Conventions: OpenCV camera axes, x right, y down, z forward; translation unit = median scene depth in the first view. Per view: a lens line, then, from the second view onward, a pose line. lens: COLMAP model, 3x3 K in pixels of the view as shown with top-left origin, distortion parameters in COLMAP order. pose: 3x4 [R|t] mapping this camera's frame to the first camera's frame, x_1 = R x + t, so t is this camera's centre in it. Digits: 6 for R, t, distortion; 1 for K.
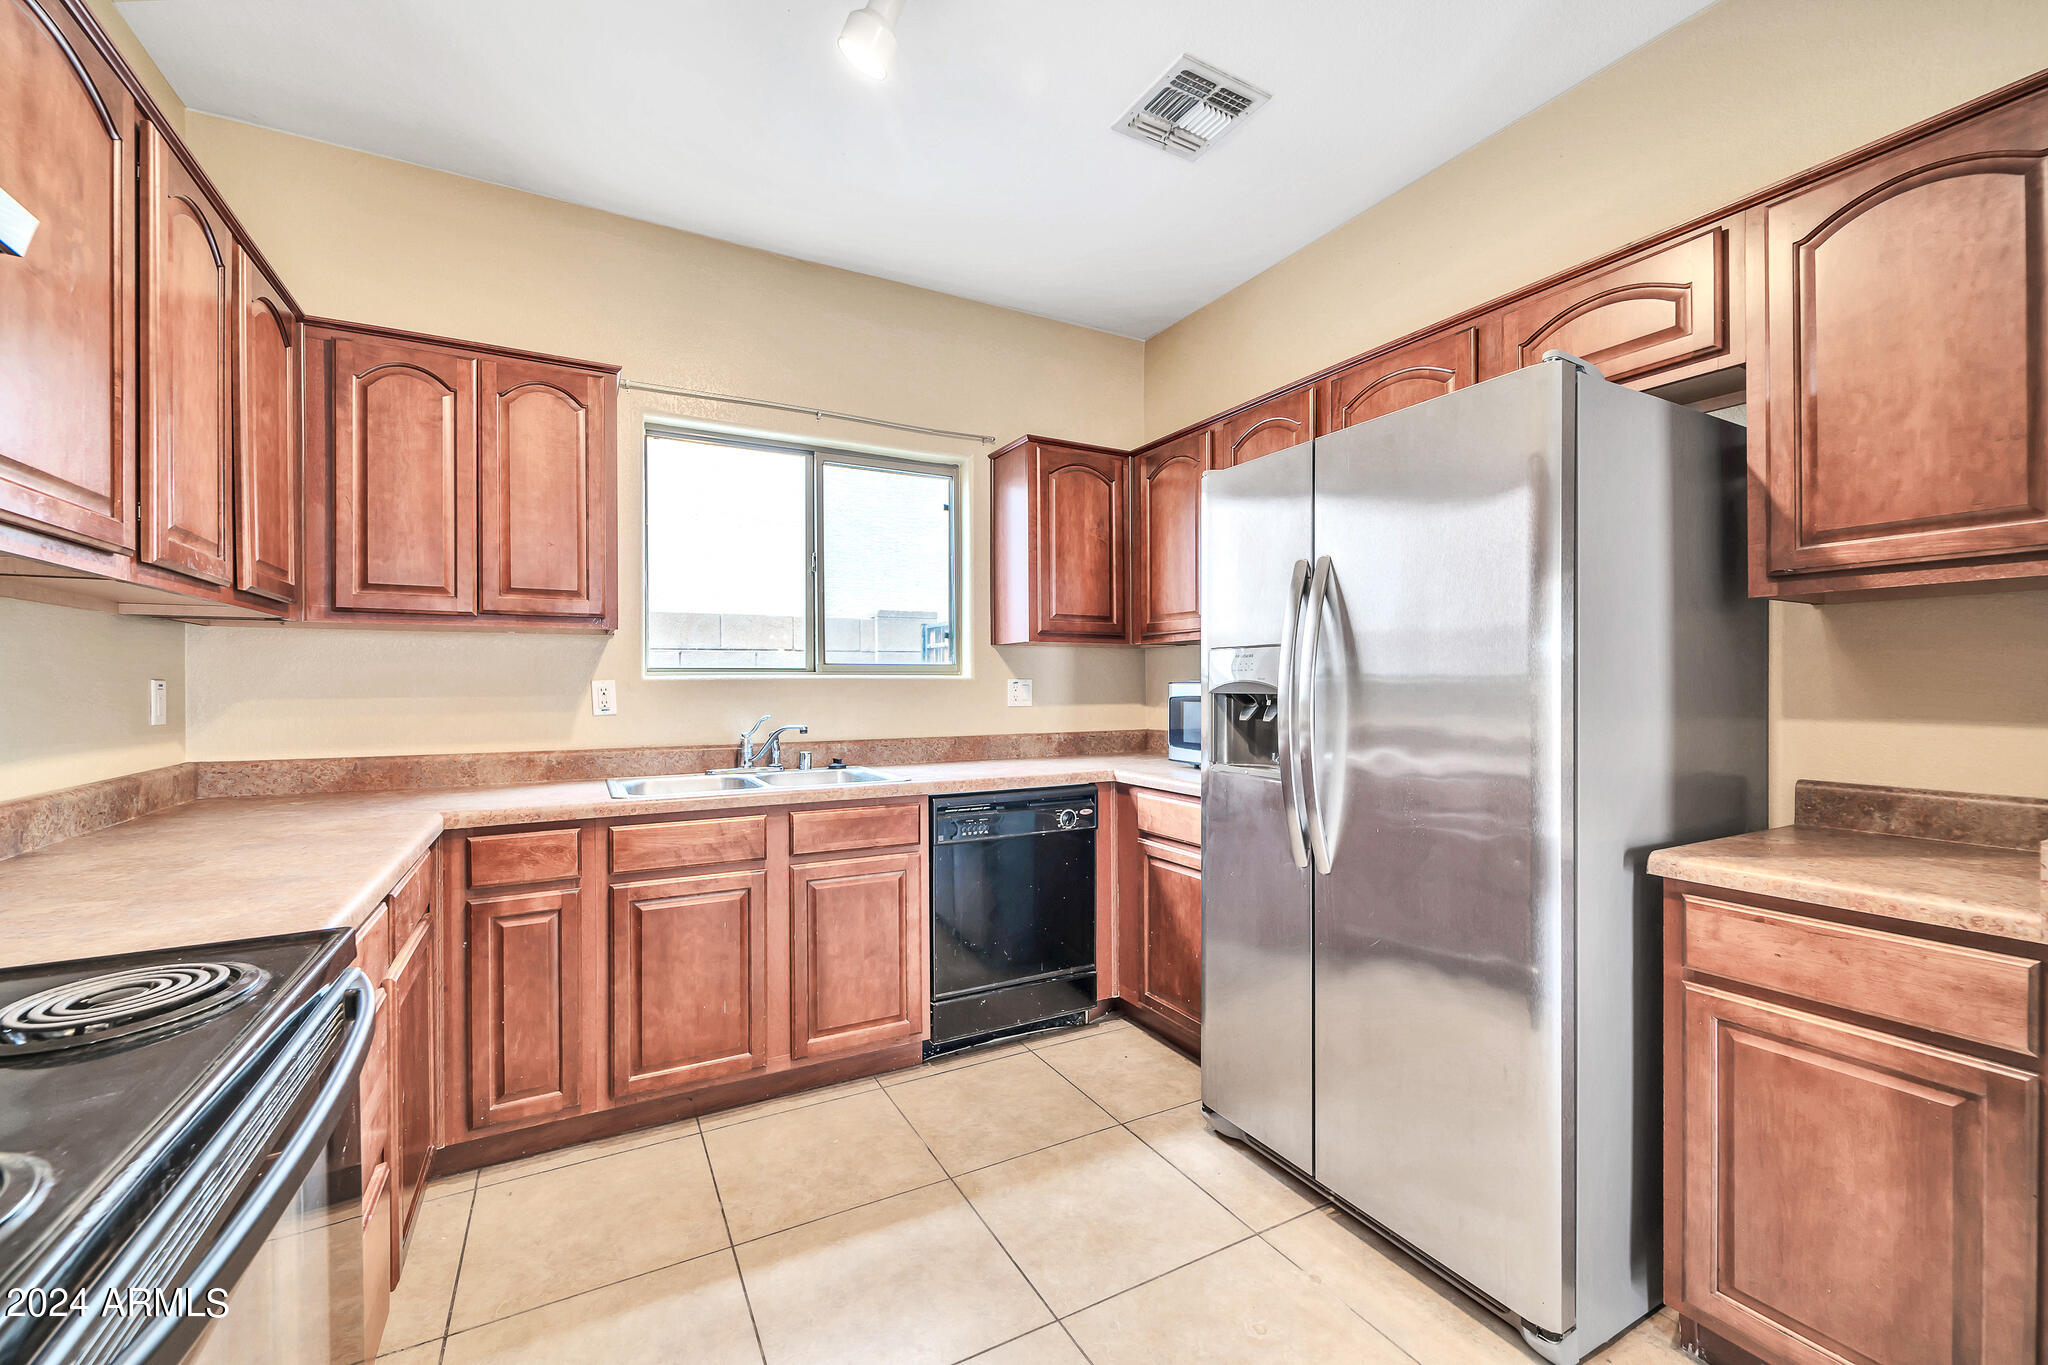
lens RADIAL K [[824.1, 0, 1024.0], [0, 824.1, 682.5], [0, 0, 1]] dist [0.002047, 0.000249]
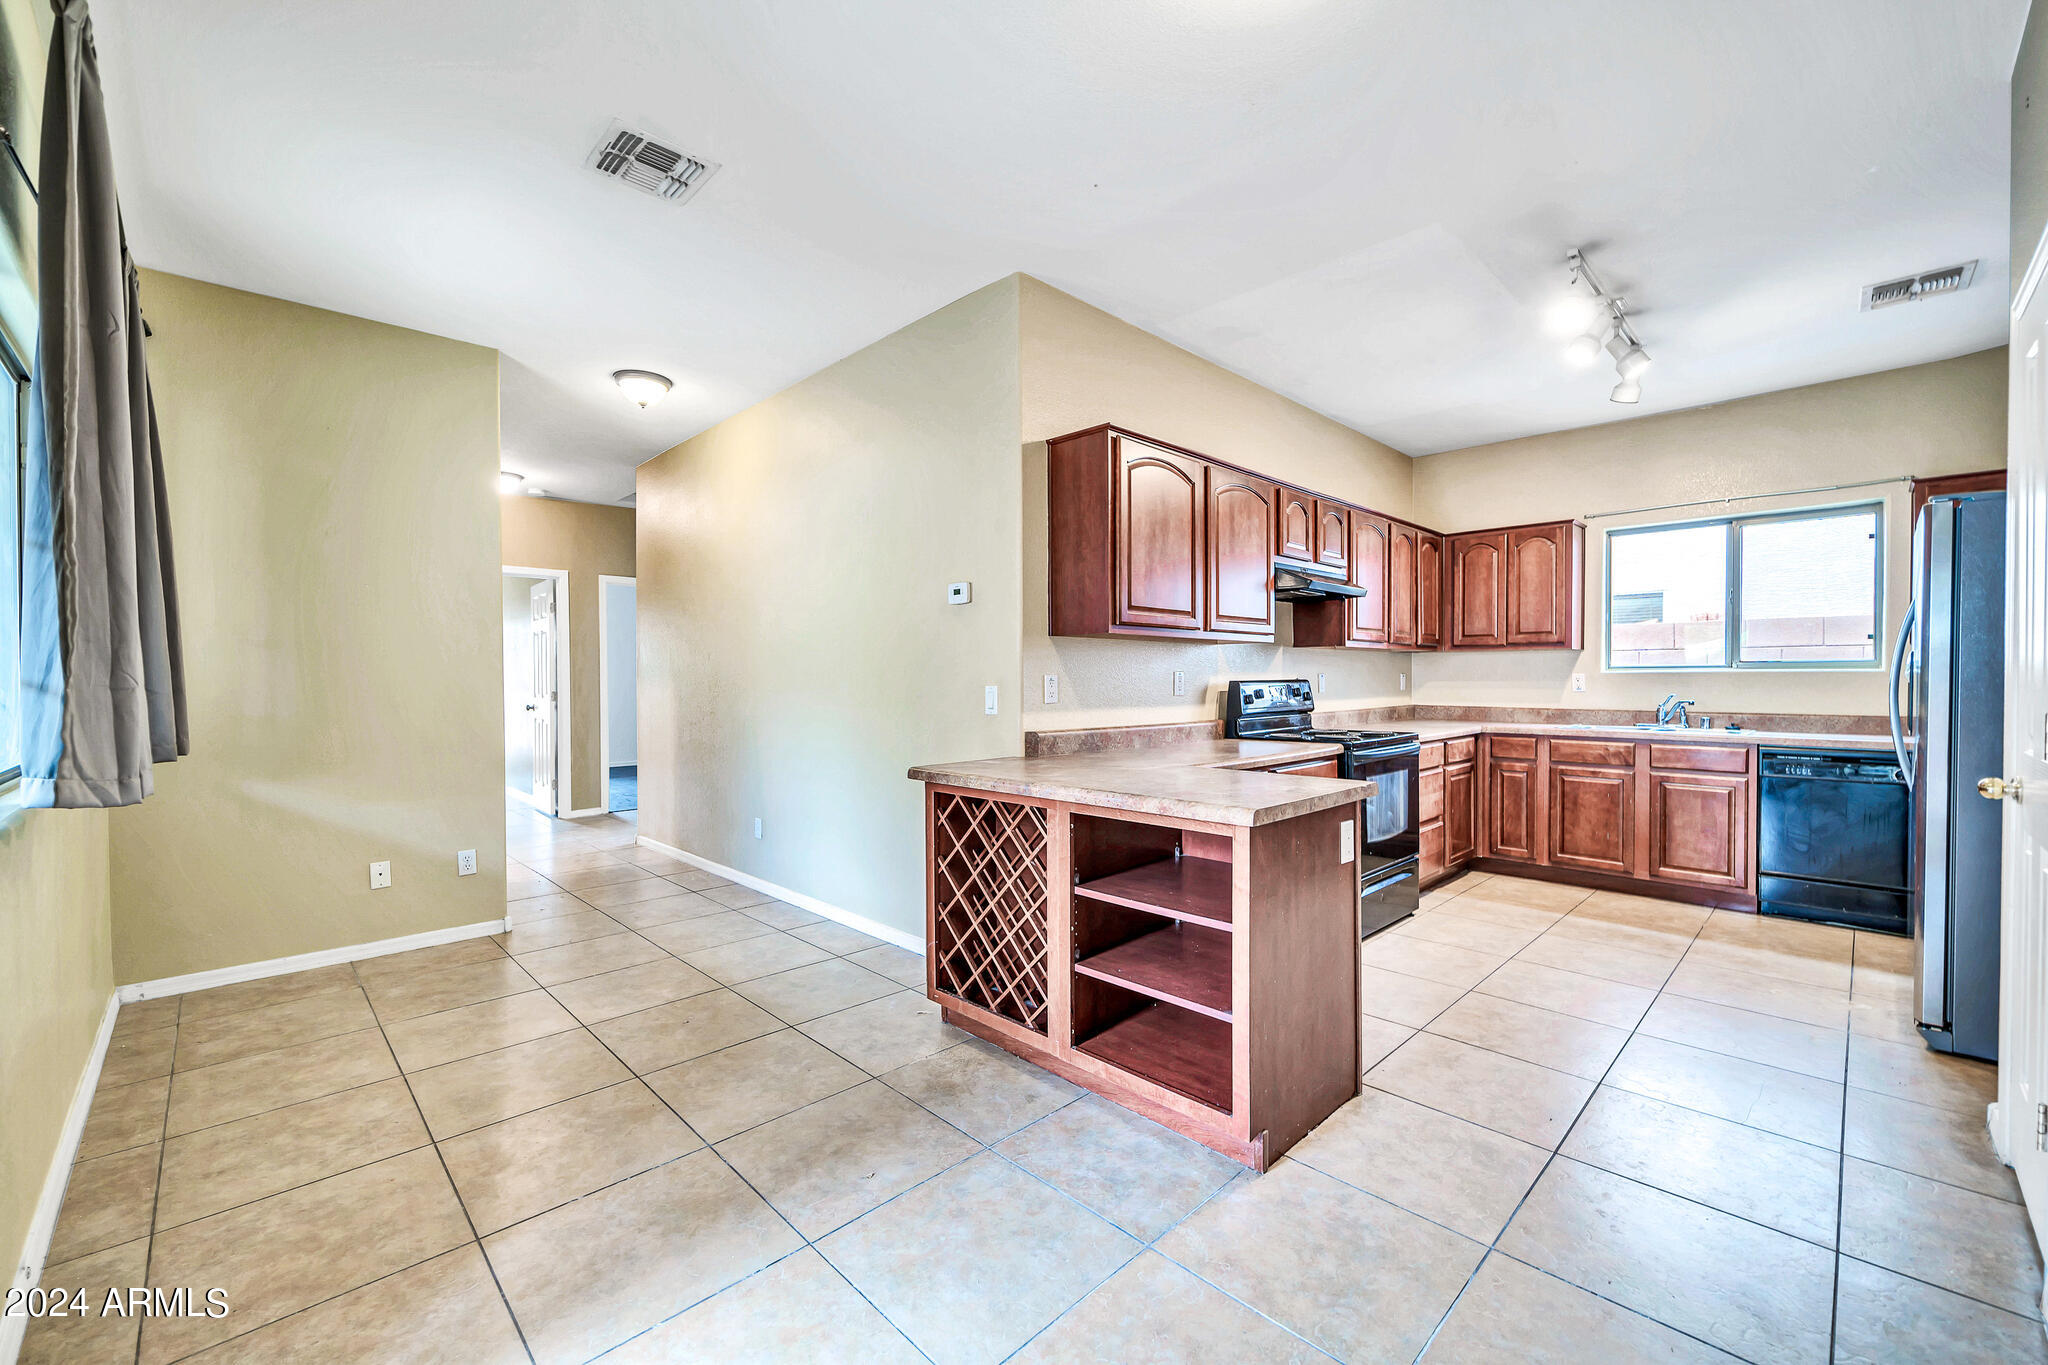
lens RADIAL K [[827.9, 0, 1024.0], [0, 827.9, 682.5], [0, 0, 1]] dist [0.000028, 0.000008]
pose [[0.273897, 0.007052, -0.961733, 1.174328], [-0.000342, 0.999974, 0.007235, 0.006207], [0.961759, -0.001653, 0.273892, -0.912282]]
